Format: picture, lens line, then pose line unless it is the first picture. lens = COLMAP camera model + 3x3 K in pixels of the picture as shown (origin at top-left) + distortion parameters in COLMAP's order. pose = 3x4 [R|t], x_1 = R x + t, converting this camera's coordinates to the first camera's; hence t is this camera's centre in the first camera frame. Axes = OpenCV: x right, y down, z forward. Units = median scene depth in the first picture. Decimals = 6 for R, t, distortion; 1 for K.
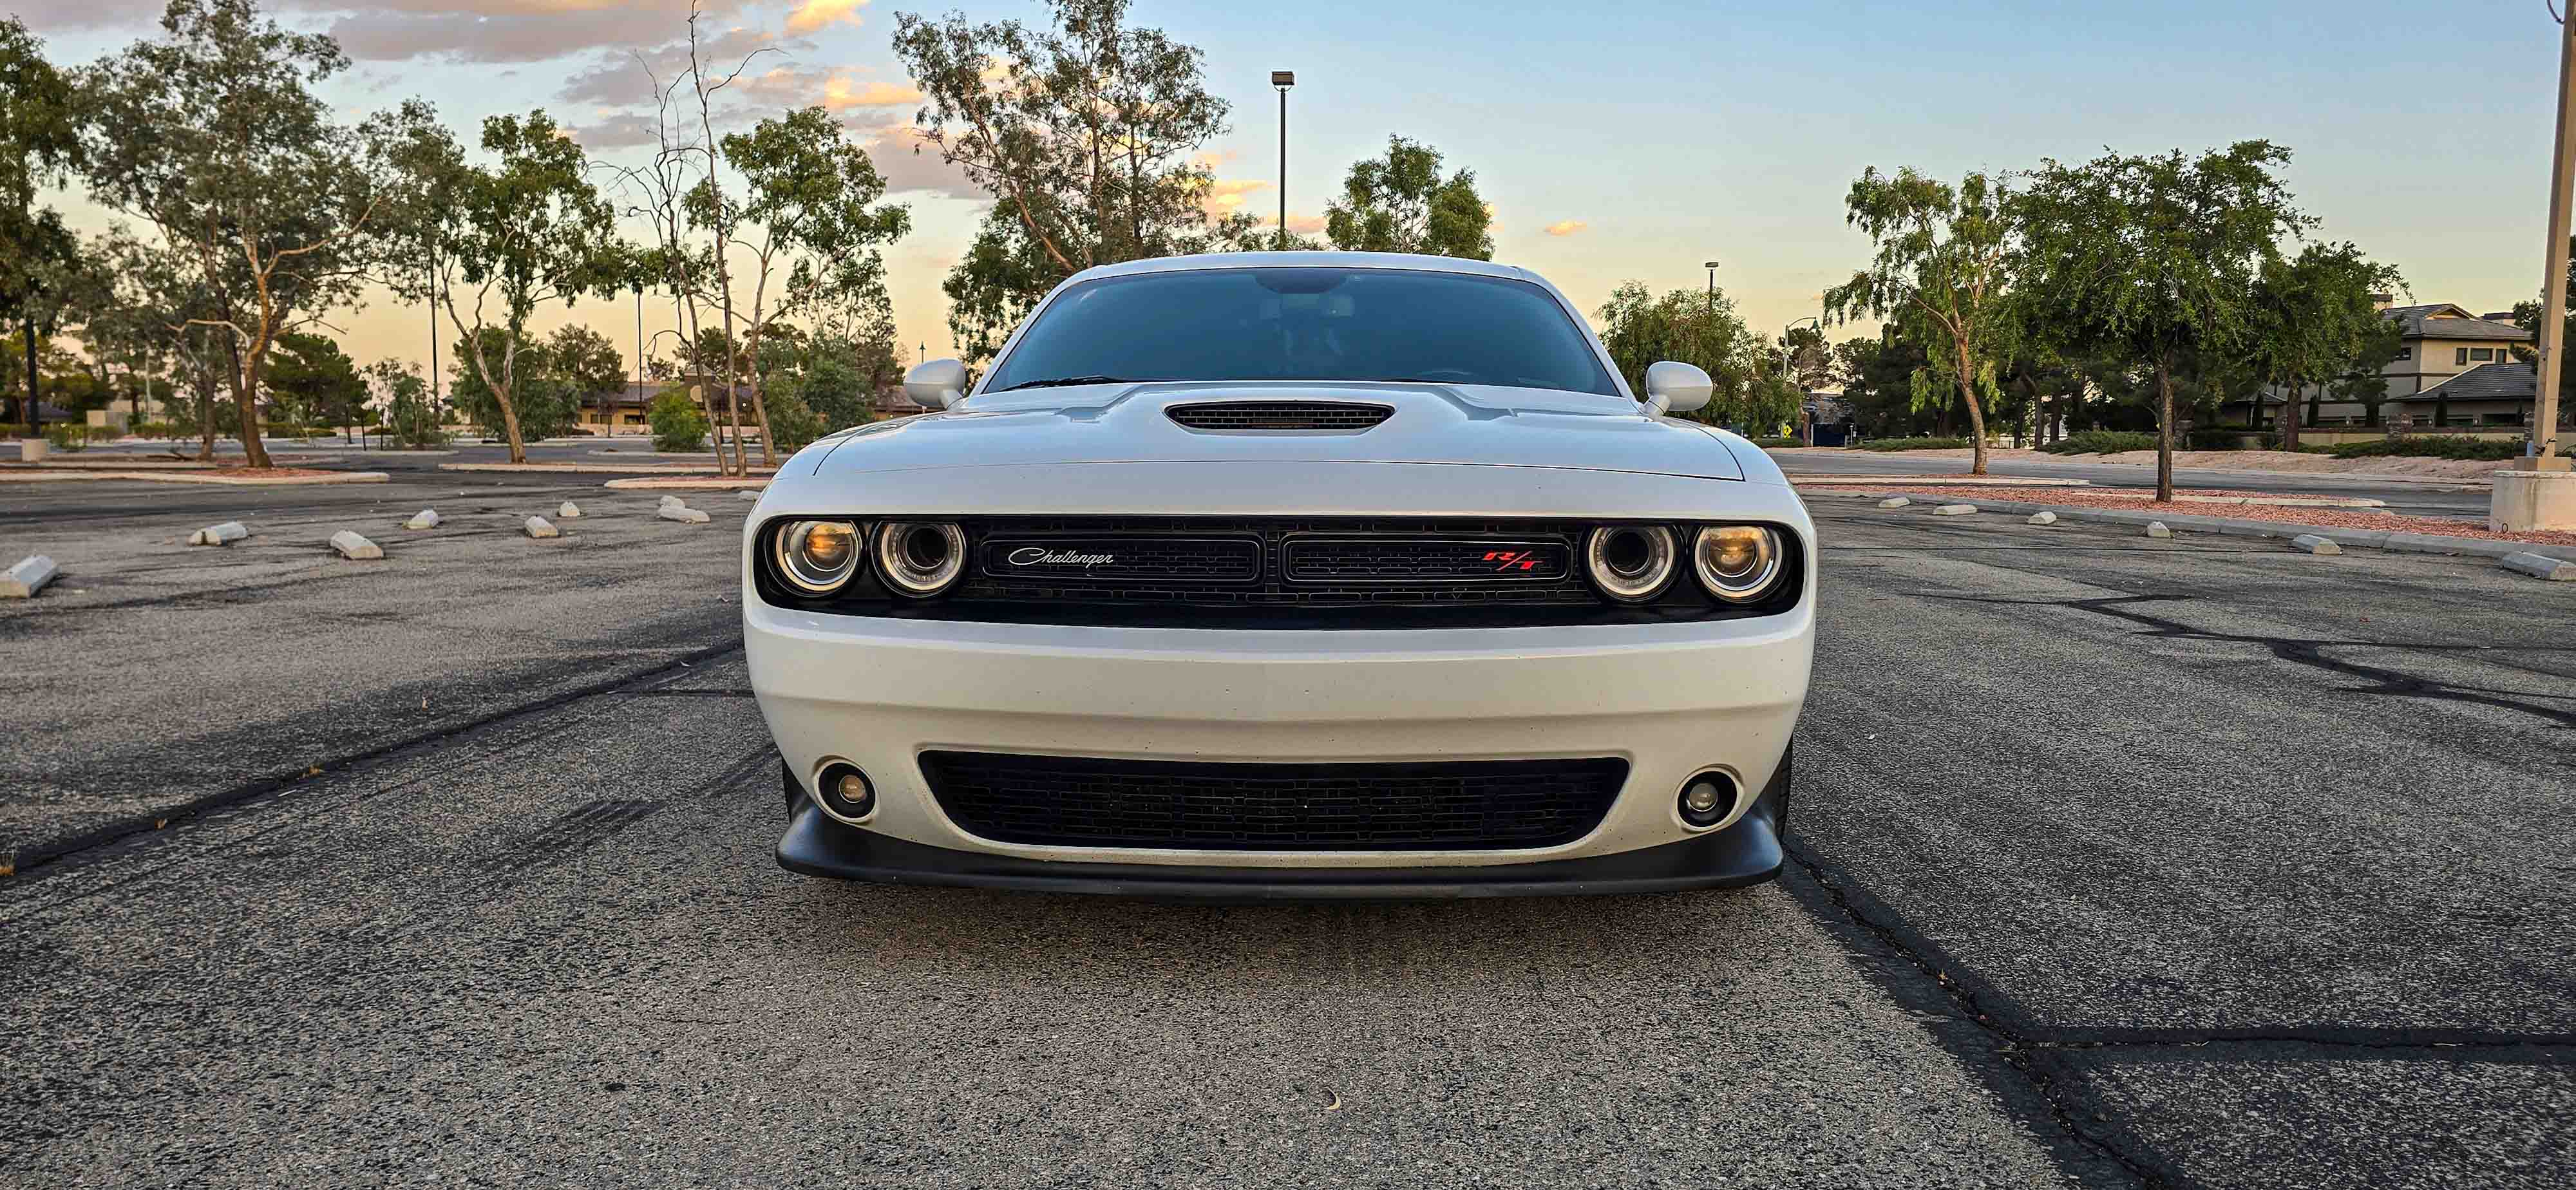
lens RADIAL K [[1772.0, 0, 1309.5], [0, 1772.0, 602.3], [0, 0, 1]] dist [0.011964, 0.003151]
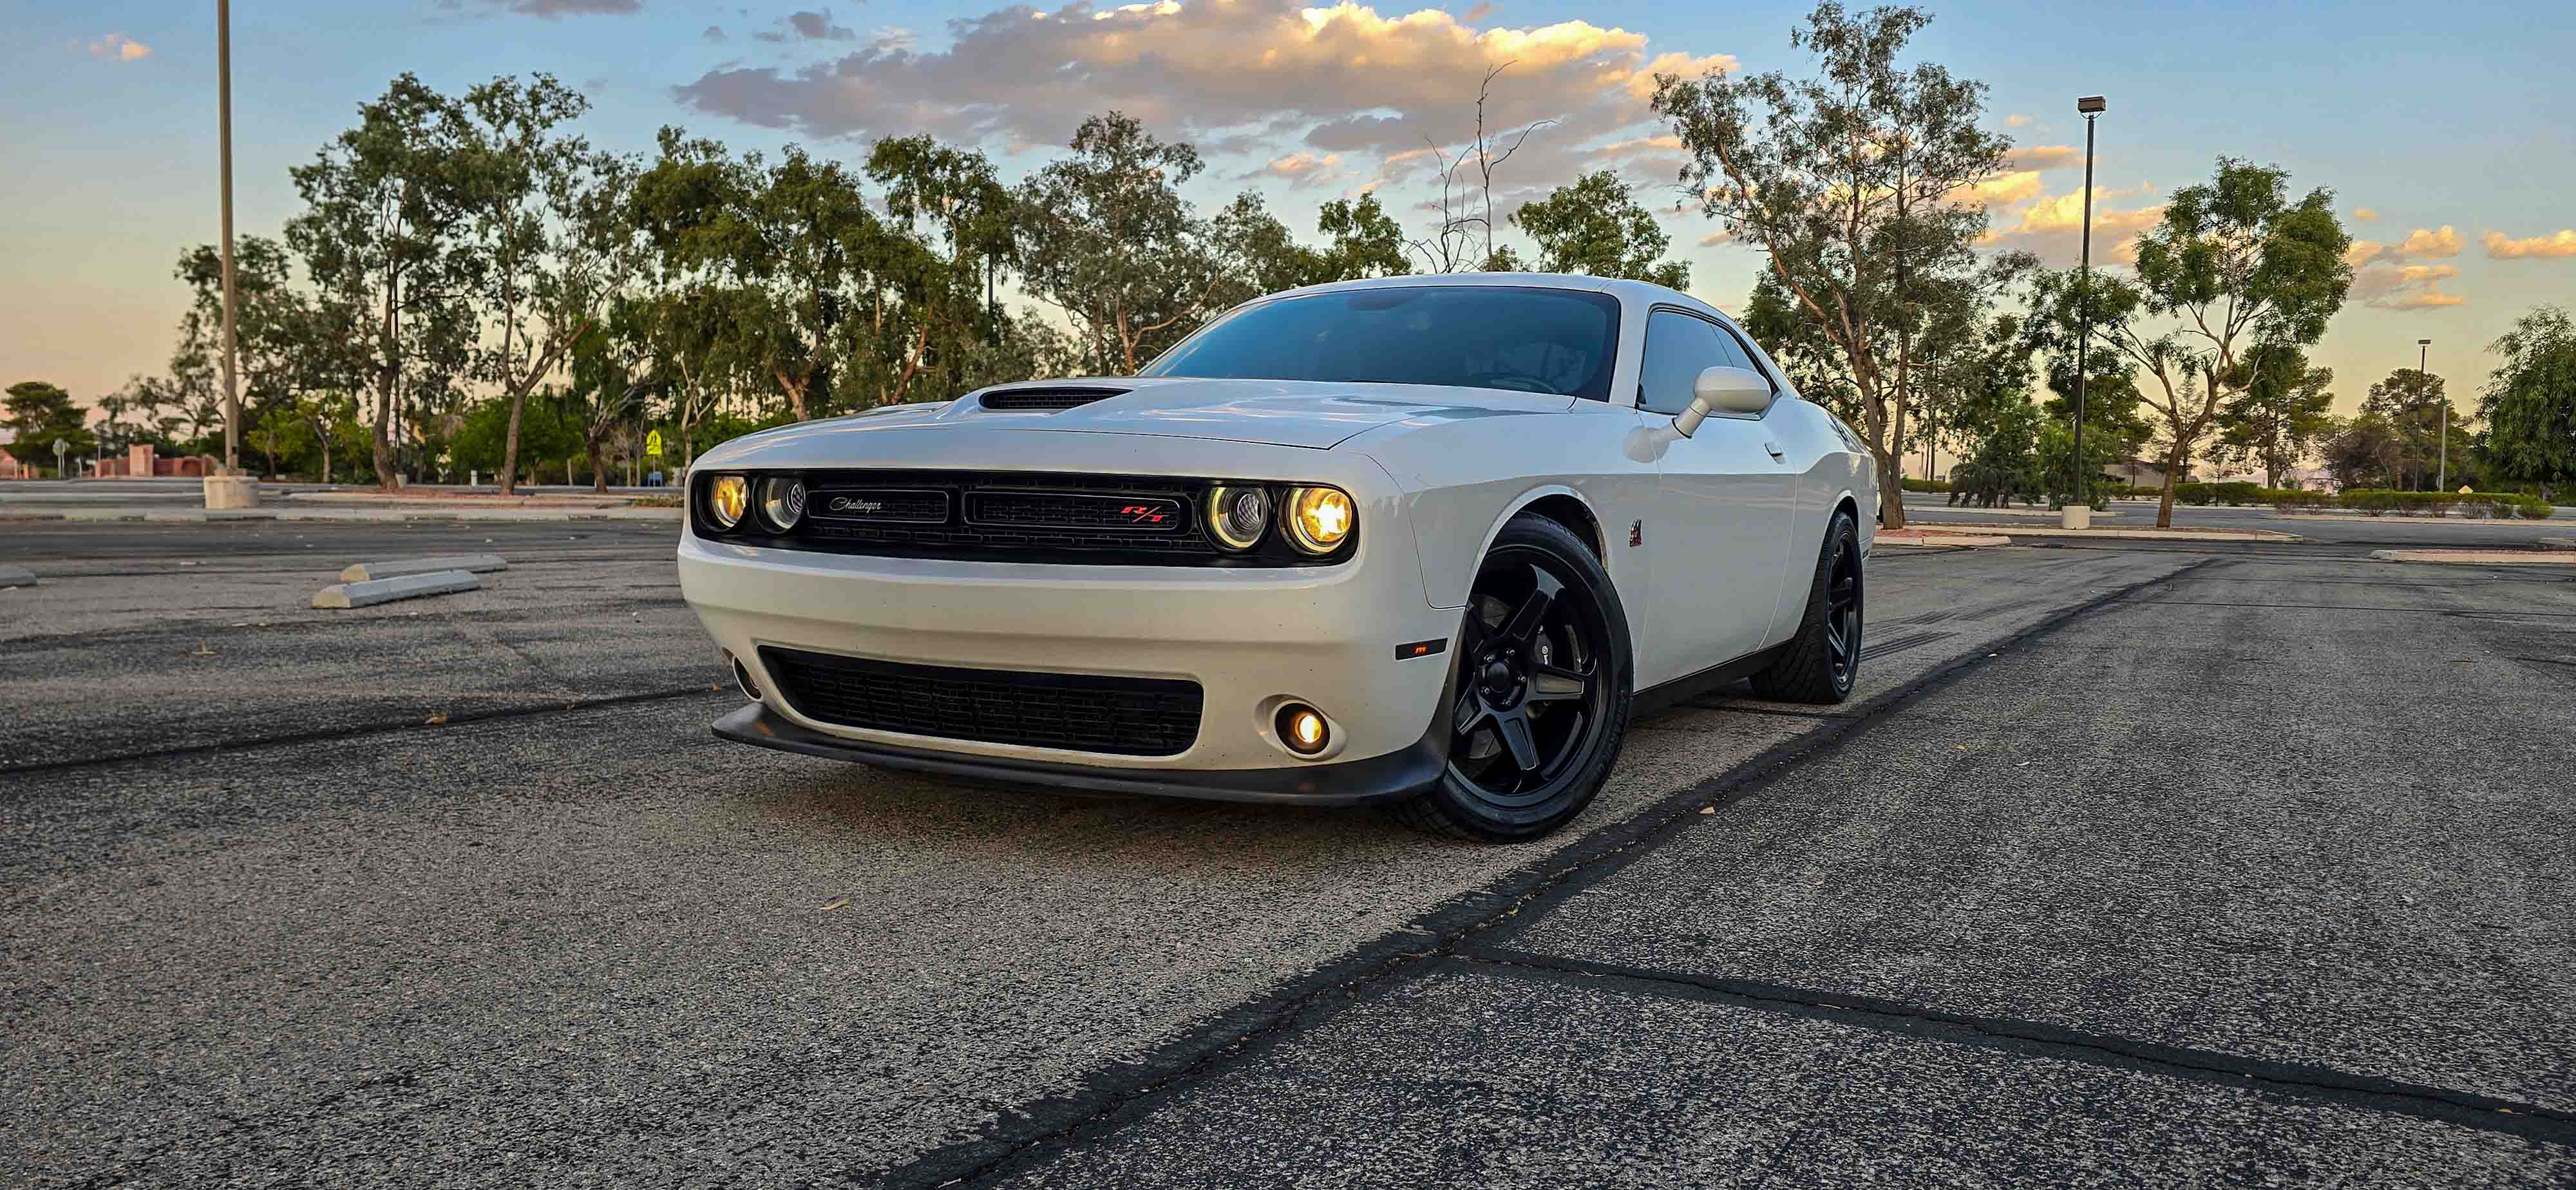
lens RADIAL K [[1812.0, 0, 1350.4], [0, 1812.0, 605.8], [0, 0, 1]] dist [-0.000508, -0.002774]
pose [[0.888791, 0.036338, -0.456869, 0.096680], [-0.052242, 0.998387, -0.022223, 0.007209], [0.455325, 0.043619, 0.889256, -0.002186]]
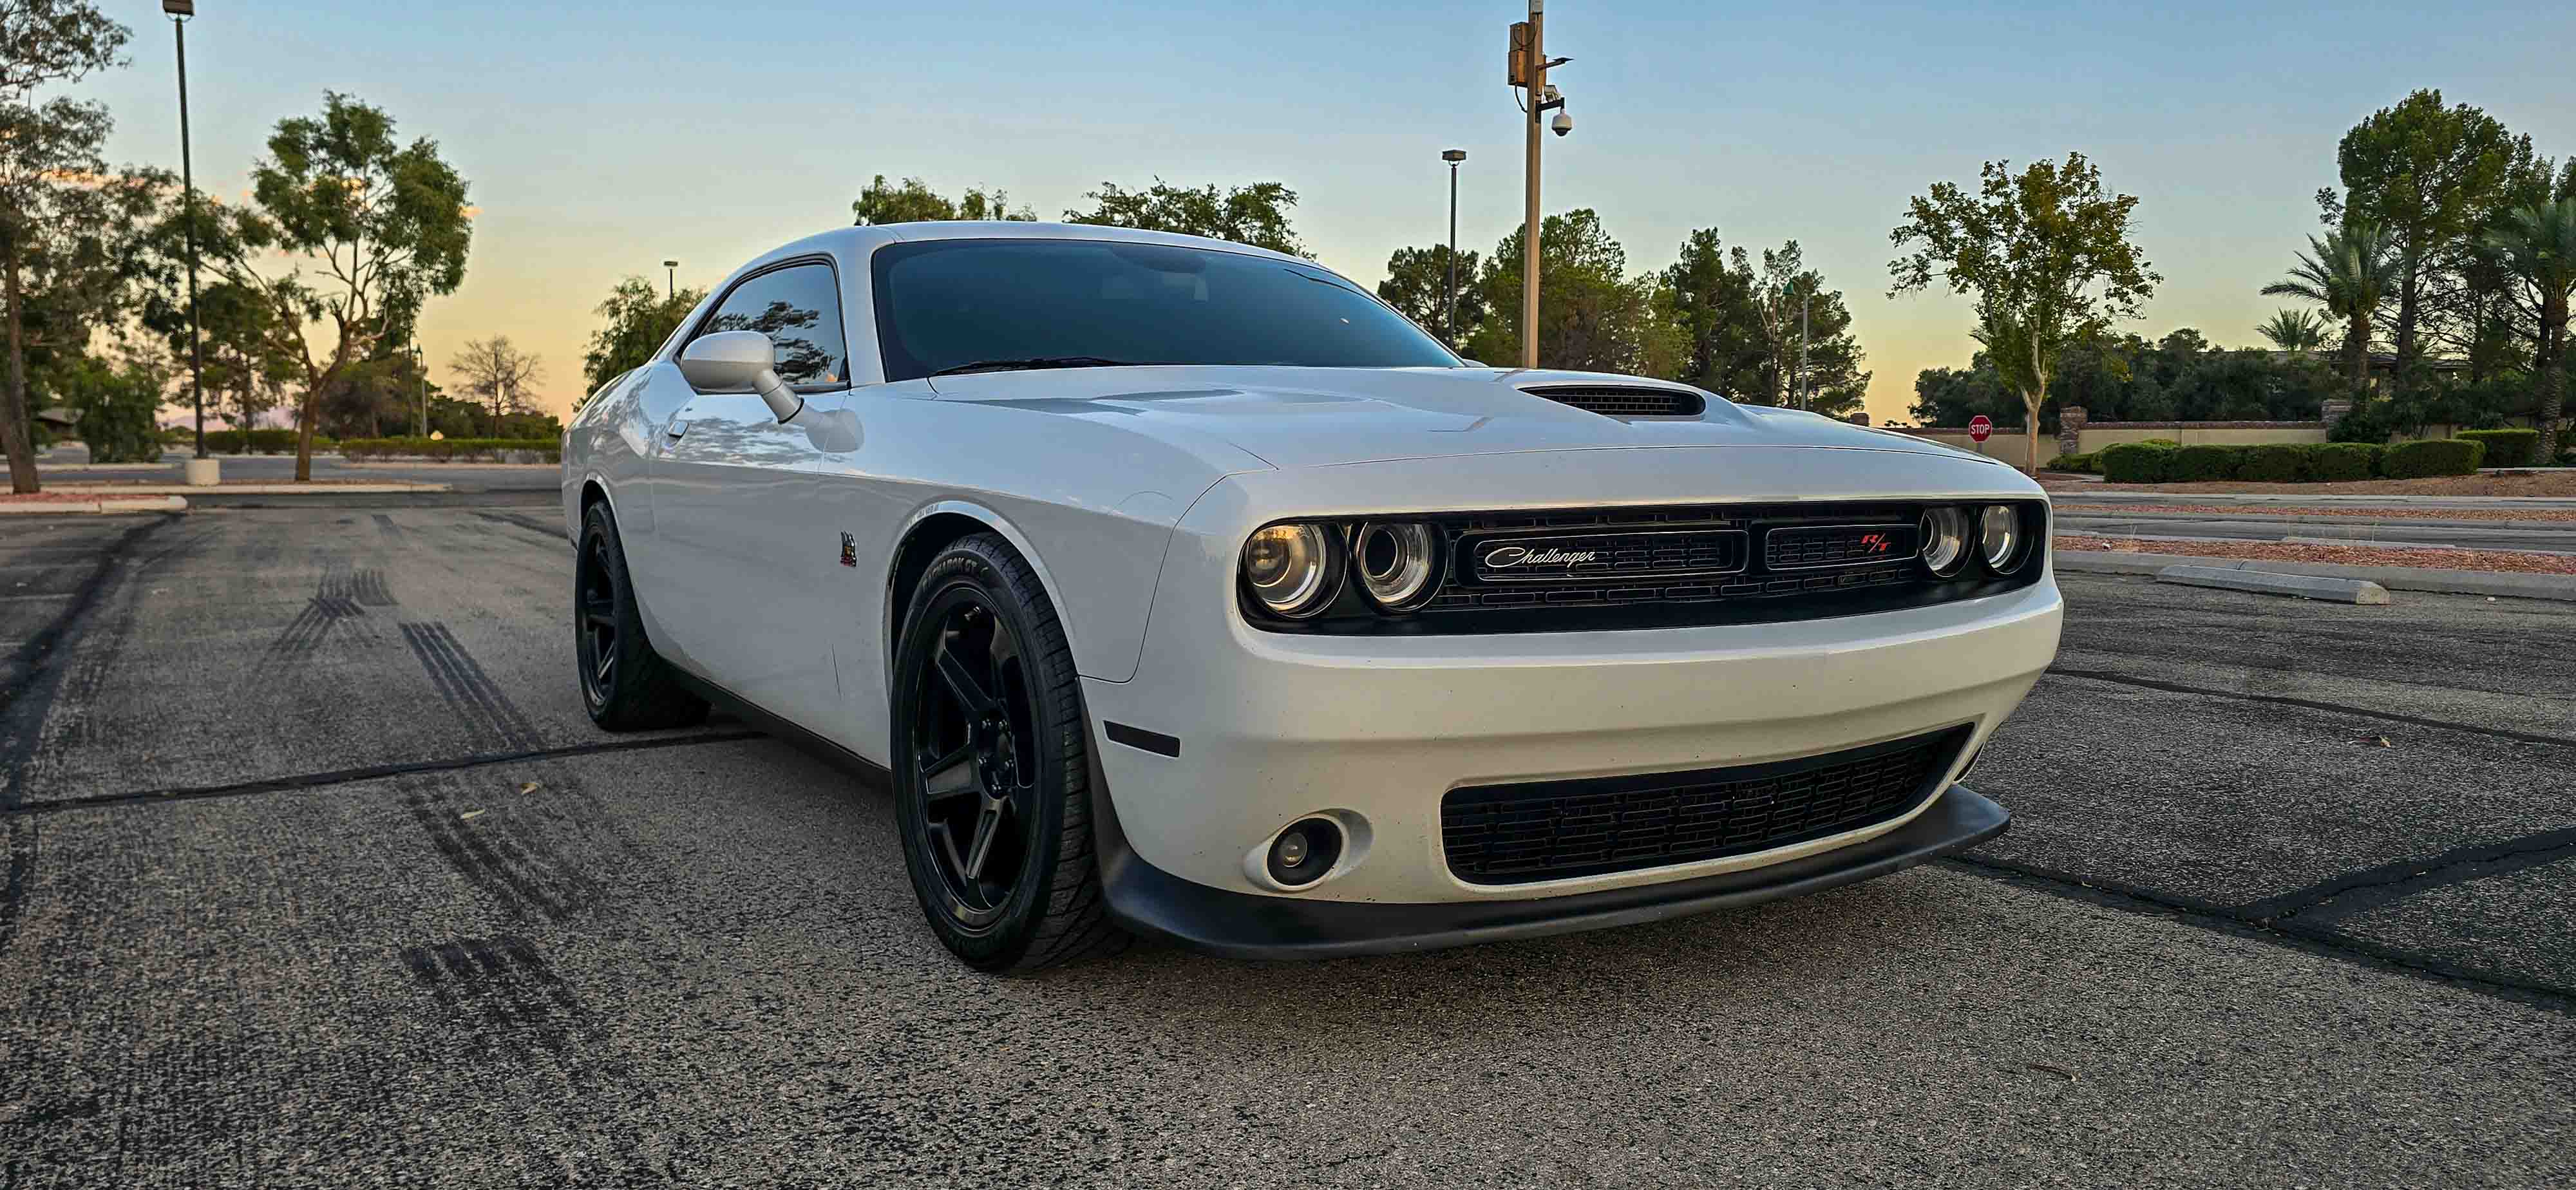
lens RADIAL K [[1815.6, 0, 1271.6], [0, 1815.6, 533.0], [0, 0, 1]] dist [0.003279, 0.003694]
pose [[0.822751, -0.028221, 0.567701, -0.100303], [0.053703, 0.998158, -0.028210, -0.002436], [-0.565859, 0.053698, 0.822752, 0.041675]]
